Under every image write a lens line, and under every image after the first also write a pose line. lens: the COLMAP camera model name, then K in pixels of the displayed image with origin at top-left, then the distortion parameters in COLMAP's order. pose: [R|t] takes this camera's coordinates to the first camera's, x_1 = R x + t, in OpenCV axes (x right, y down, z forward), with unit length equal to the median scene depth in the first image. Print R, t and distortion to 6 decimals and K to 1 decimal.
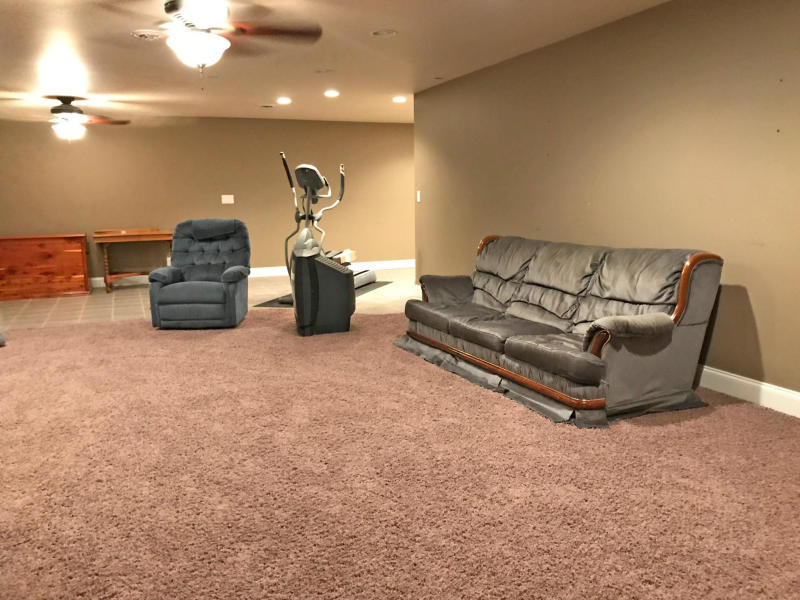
lens RADIAL K [[654.8, 0, 399.3], [0, 654.8, 293.6], [0, 0, 1]] dist [-0.008992, -0.021449]
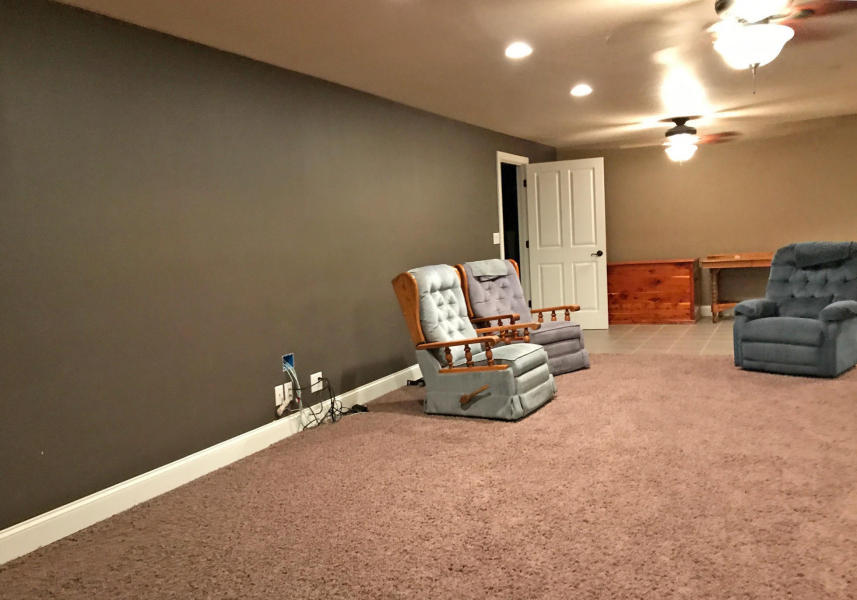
lens RADIAL K [[713.9, 0, 429.3], [0, 713.9, 307.4], [0, 0, 1]] dist [-0.031374, 0.005012]
pose [[0.637376, 0.048177, -0.769045, 0.090506], [-0.061755, 0.998027, 0.011339, -0.012864], [0.768074, 0.040265, 0.639094, 0.064875]]
